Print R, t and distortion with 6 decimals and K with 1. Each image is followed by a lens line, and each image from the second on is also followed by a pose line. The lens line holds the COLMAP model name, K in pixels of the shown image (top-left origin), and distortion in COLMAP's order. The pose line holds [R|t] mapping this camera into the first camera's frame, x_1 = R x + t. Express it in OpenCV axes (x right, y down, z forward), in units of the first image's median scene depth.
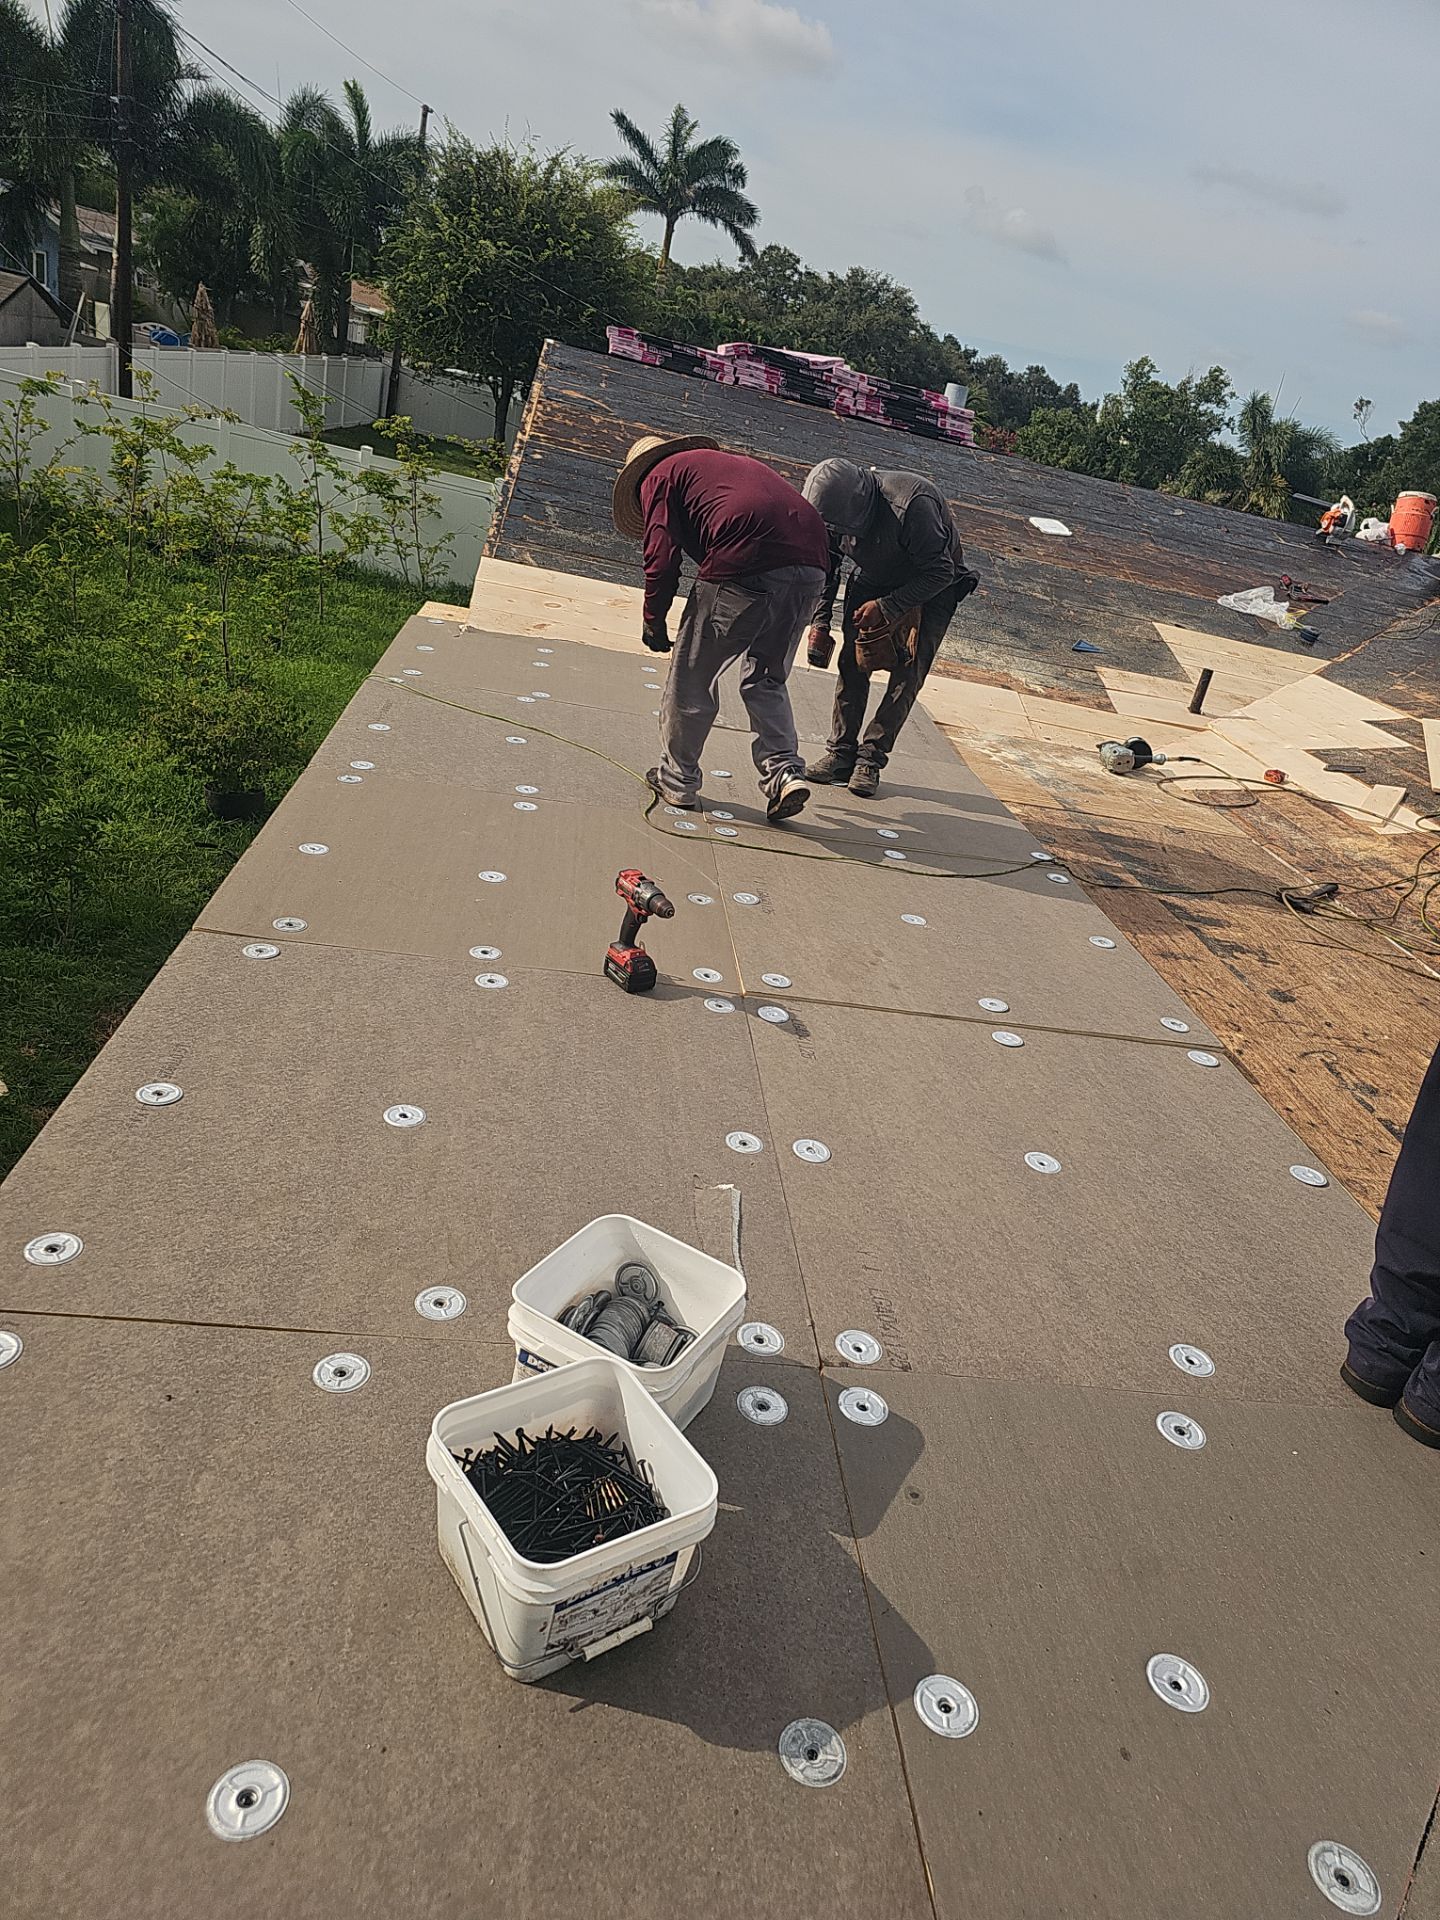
lens RADIAL K [[1245.5, 0, 760.3], [0, 1245.5, 1007.0], [0, 0, 1]] dist [0.062626, -0.057381]
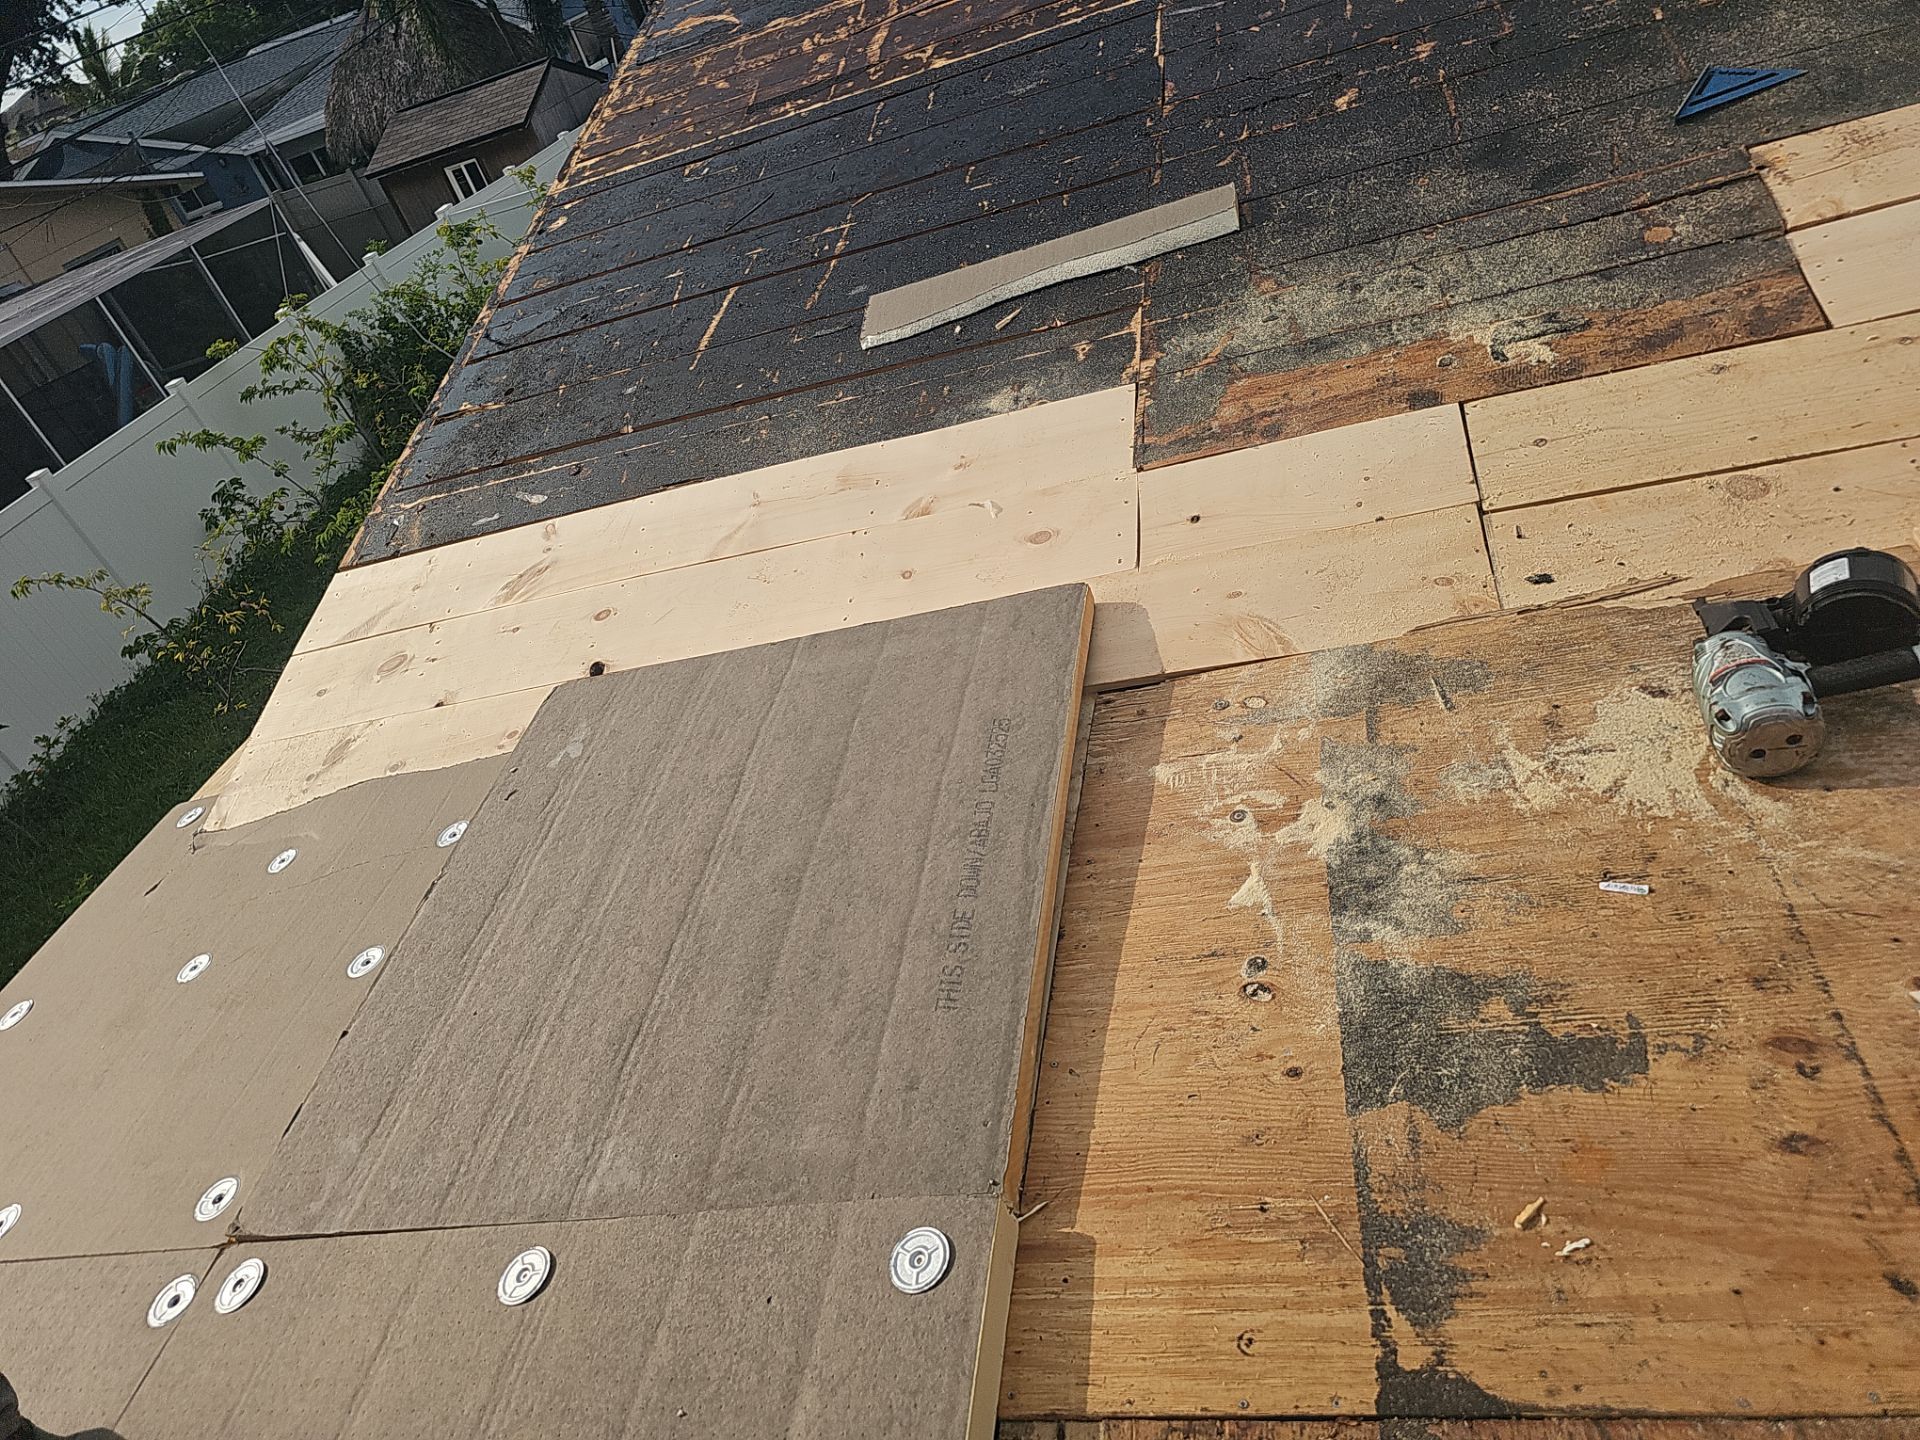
lens RADIAL K [[1376.7, 0, 957.8], [0, 1376.7, 751.1], [0, 0, 1]] dist [0.083880, -0.080040]
pose [[0.819575, -0.251642, -0.514755, 0.169750], [0.326127, 0.943546, 0.057988, -0.146742], [0.471103, -0.215401, 0.855374, 0.381734]]
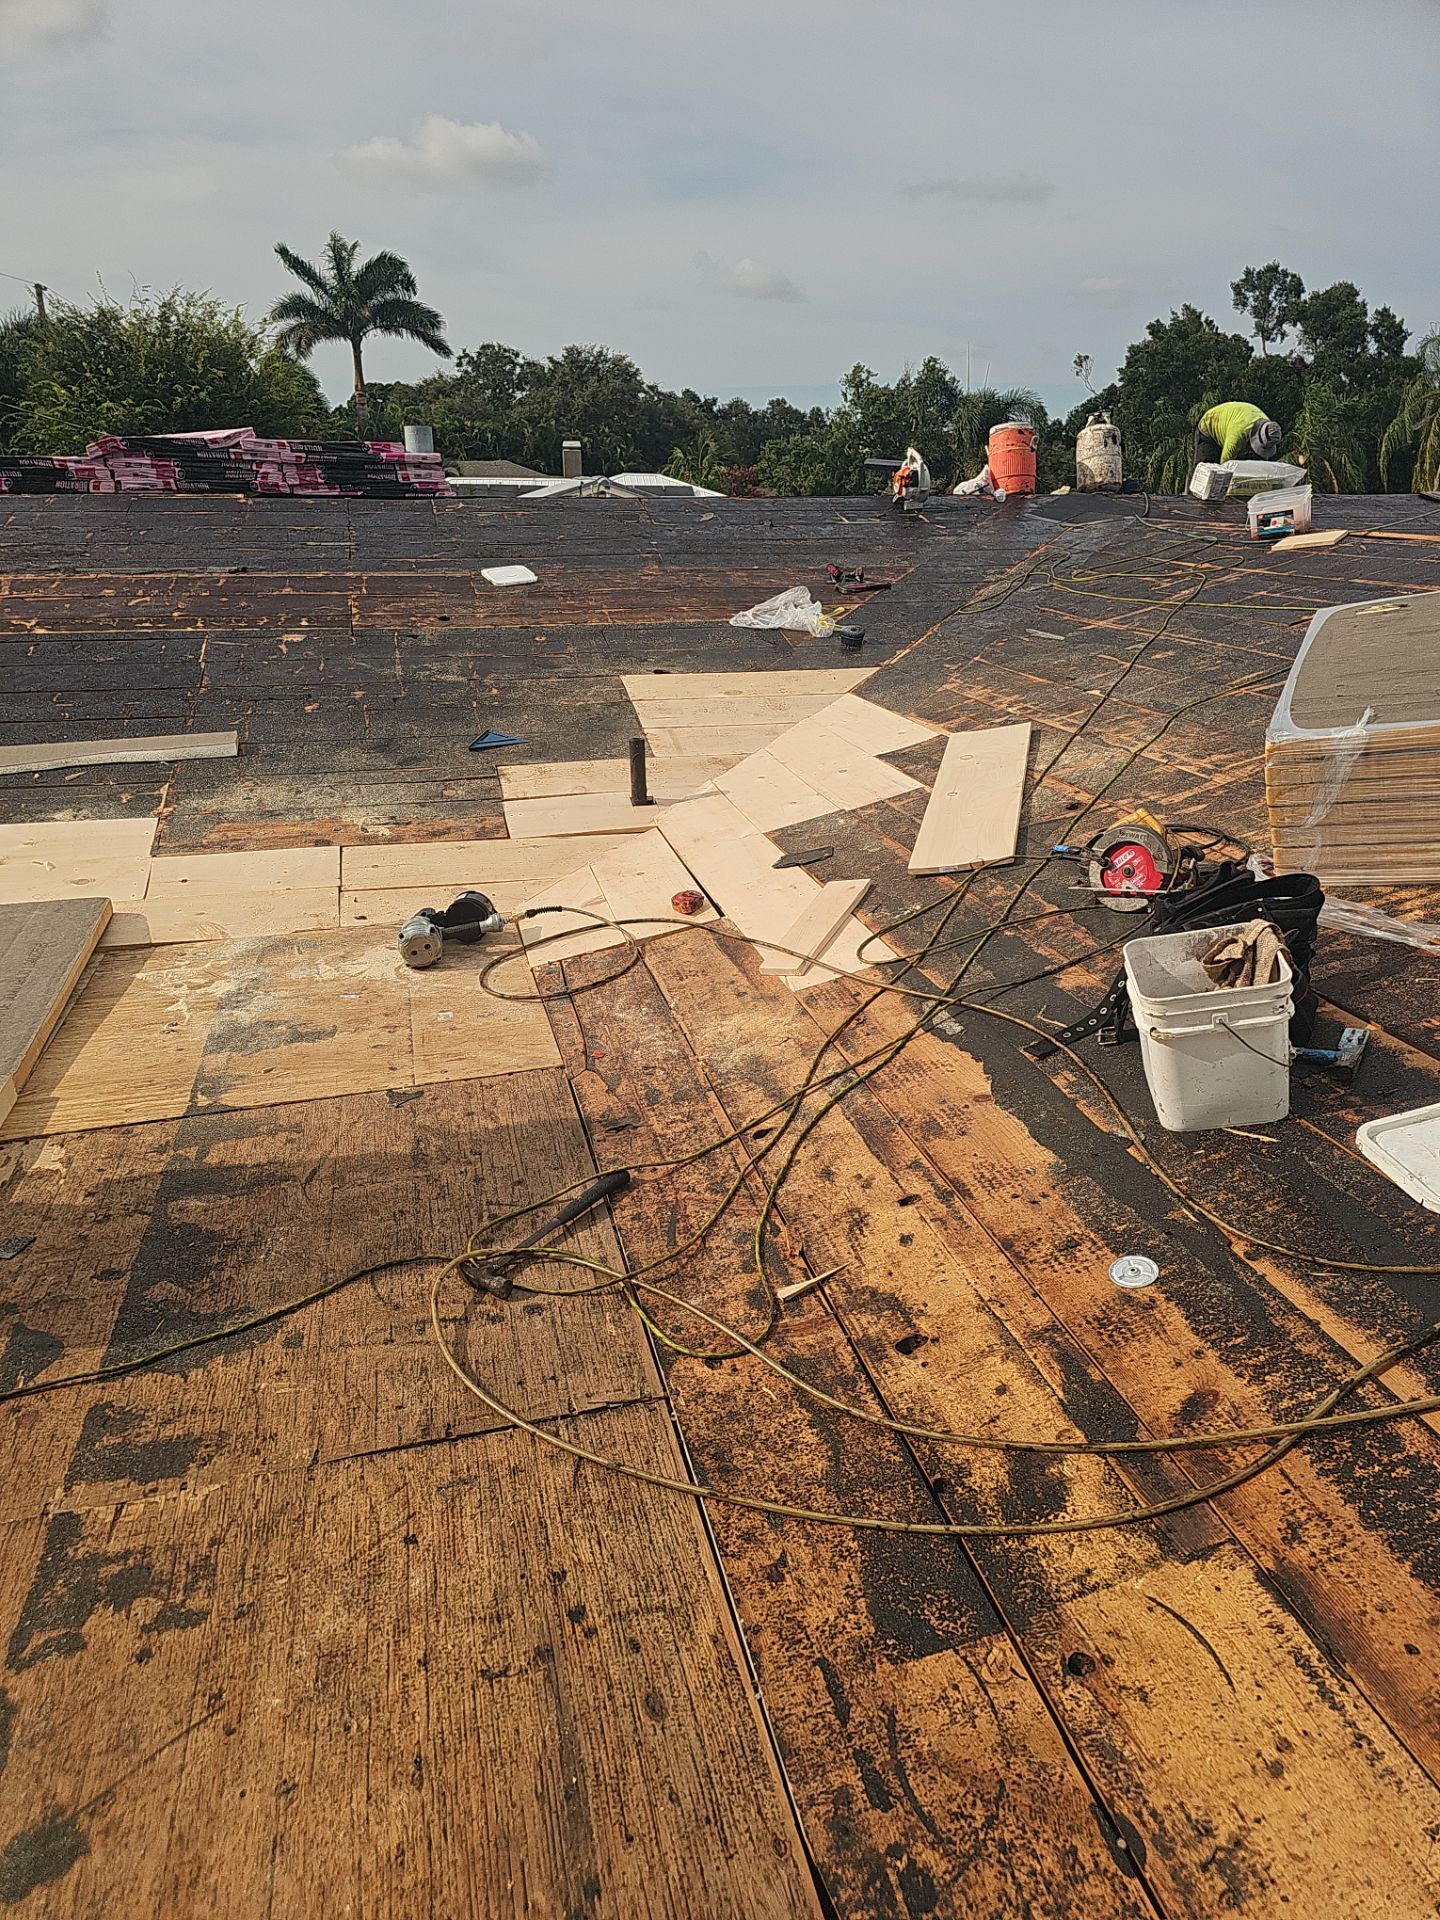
lens RADIAL K [[1245.5, 0, 760.3], [0, 1245.5, 1007.0], [0, 0, 1]] dist [0.062626, -0.057381]
pose [[0.963659, -0.260324, 0.059934, 0.226845], [0.262729, 0.964183, -0.036400, -0.058693], [-0.048311, 0.050824, 0.997538, 0.224686]]
